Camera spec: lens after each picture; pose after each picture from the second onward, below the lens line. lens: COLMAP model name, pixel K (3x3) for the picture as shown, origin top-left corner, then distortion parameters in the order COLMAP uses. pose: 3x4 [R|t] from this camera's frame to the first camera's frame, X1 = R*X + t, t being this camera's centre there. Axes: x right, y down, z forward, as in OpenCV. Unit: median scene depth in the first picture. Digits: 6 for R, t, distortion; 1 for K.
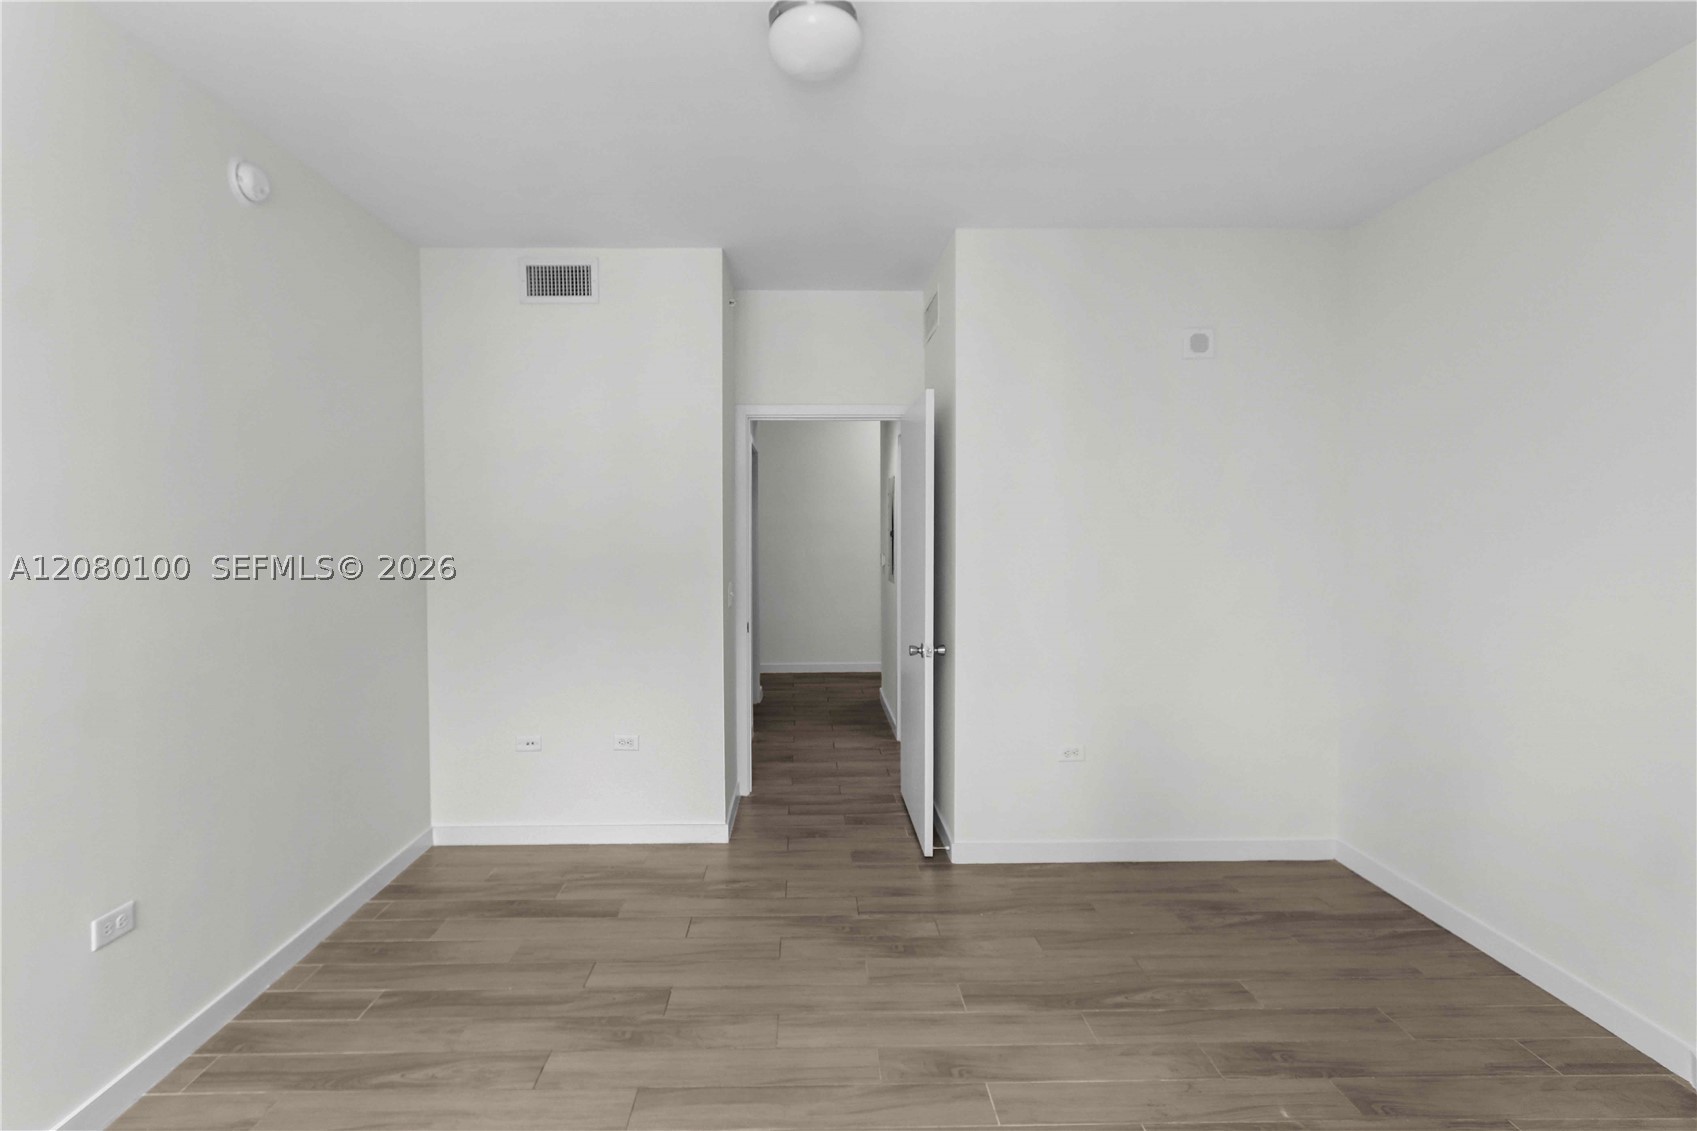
lens RADIAL K [[791.2, 0, 815.1], [0, 791.2, 569.3], [0, 0, 1]] dist [0.000351, 0.001353]
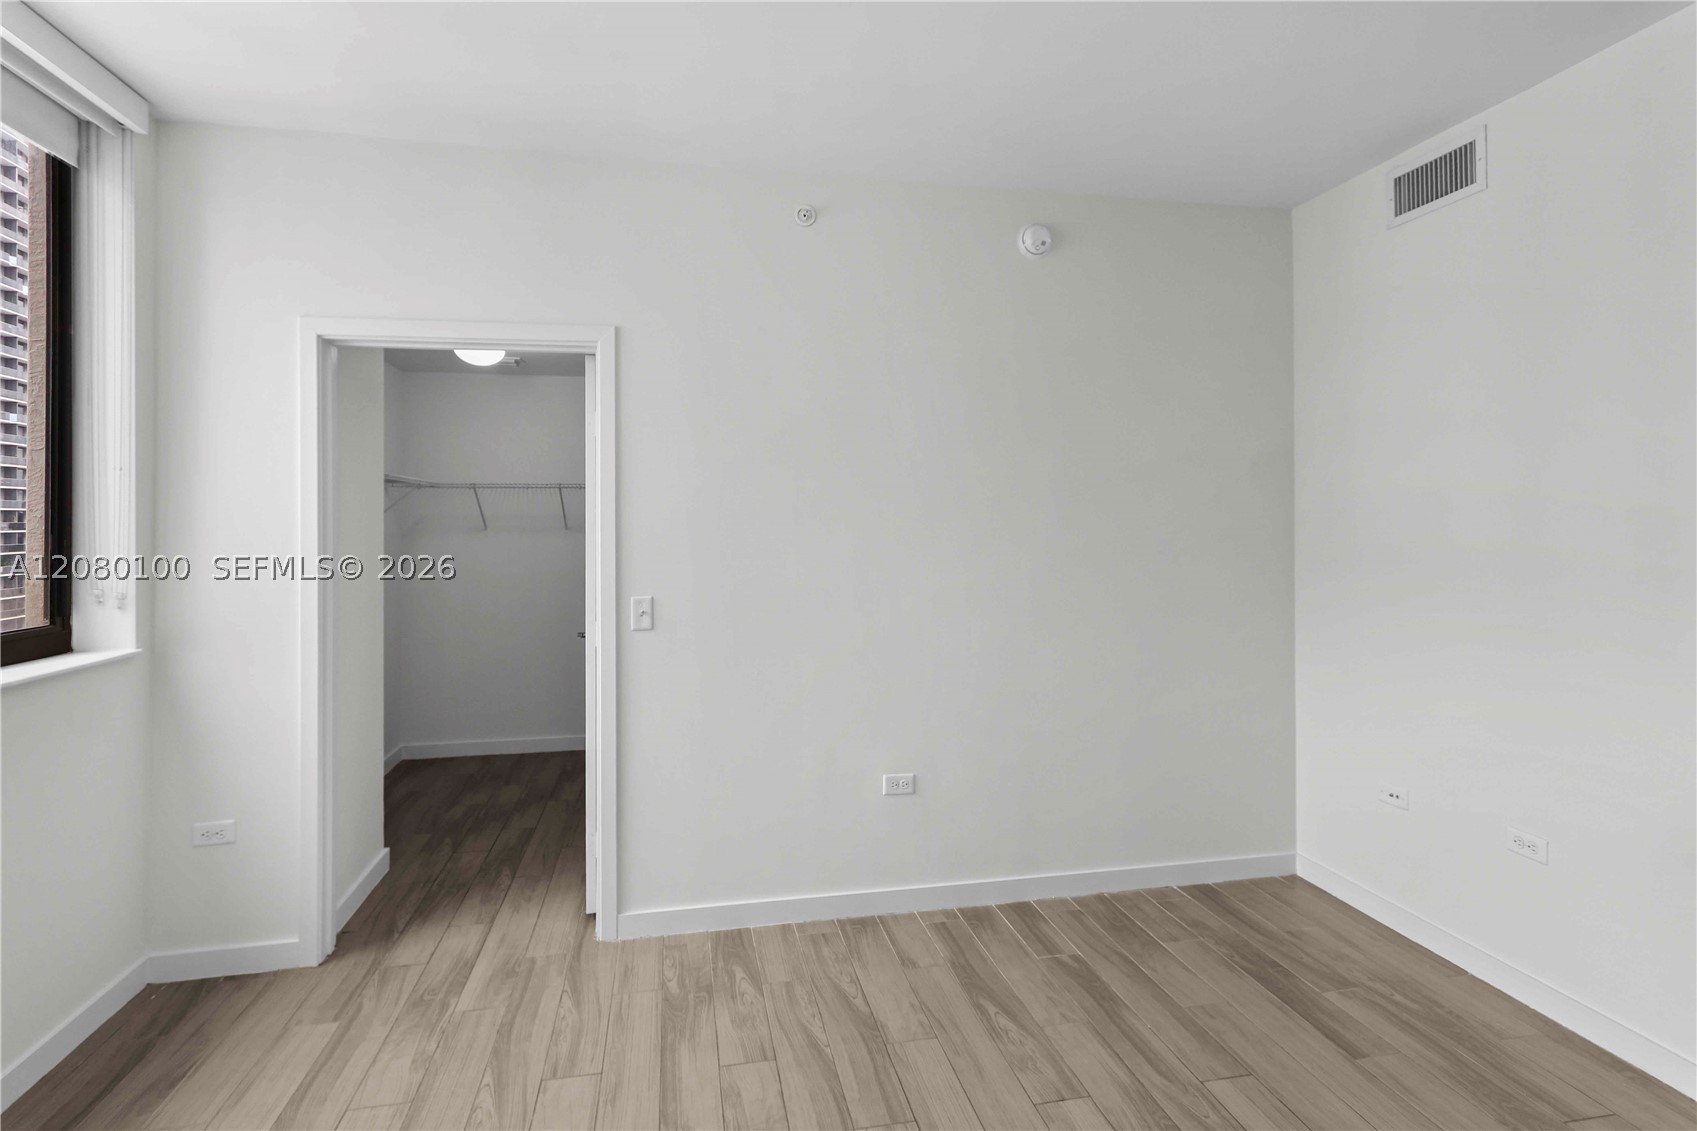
lens RADIAL K [[801.8, 0, 818.0], [0, 801.8, 523.7], [0, 0, 1]] dist [0.002449, 0.001110]
pose [[0.165476, 0.004395, -0.986204, 0.434479], [-0.041974, 0.999115, -0.002590, -0.024127], [0.985320, 0.041824, 0.165514, 0.433555]]
